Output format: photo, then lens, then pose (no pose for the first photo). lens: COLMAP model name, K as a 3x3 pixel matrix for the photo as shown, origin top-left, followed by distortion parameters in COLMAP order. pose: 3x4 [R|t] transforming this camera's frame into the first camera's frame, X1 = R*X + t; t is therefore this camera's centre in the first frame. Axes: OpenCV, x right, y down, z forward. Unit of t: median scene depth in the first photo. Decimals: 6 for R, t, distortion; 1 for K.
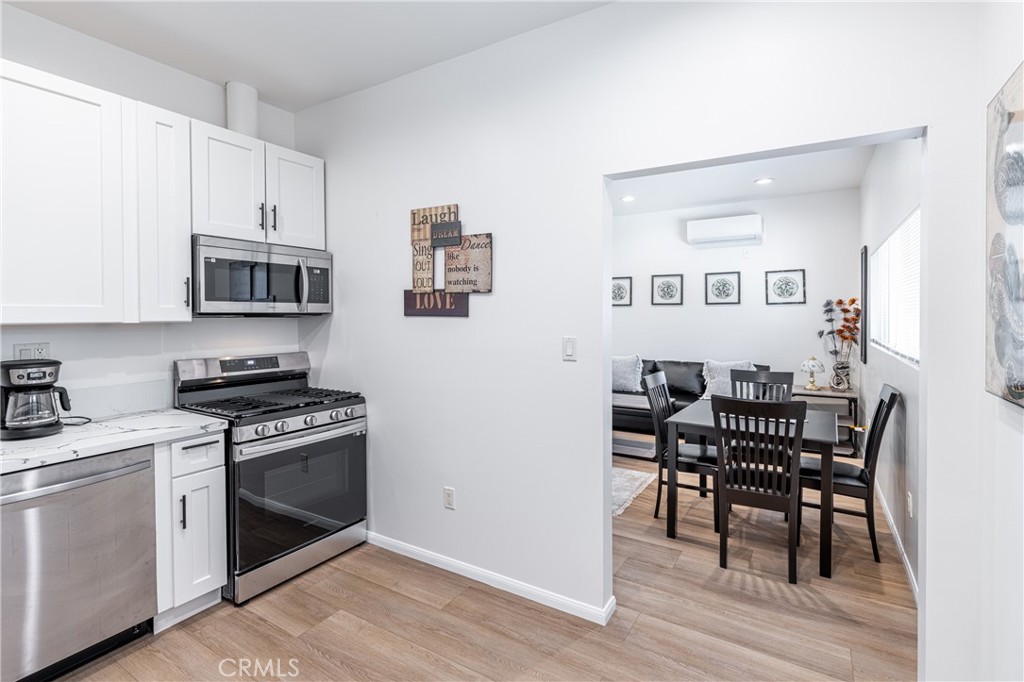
lens RADIAL K [[486.9, 0, 507.8], [0, 486.9, 318.7], [0, 0, 1]] dist [0.000478, 0.000141]
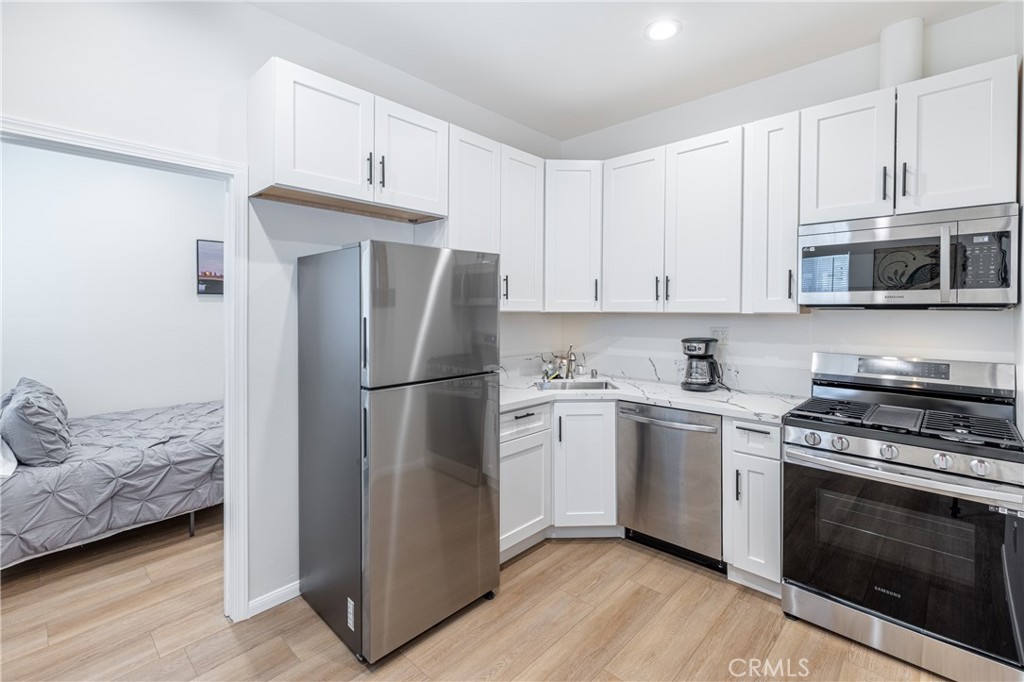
lens RADIAL K [[456.1, 0, 511.6], [0, 456.1, 313.3], [0, 0, 1]] dist [-0.000906, -0.000215]
pose [[-0.199696, 0.011488, -0.979791, 0.391501], [-0.008265, 0.999876, 0.013408, -0.002091], [0.979823, 0.010776, -0.199576, 0.613214]]
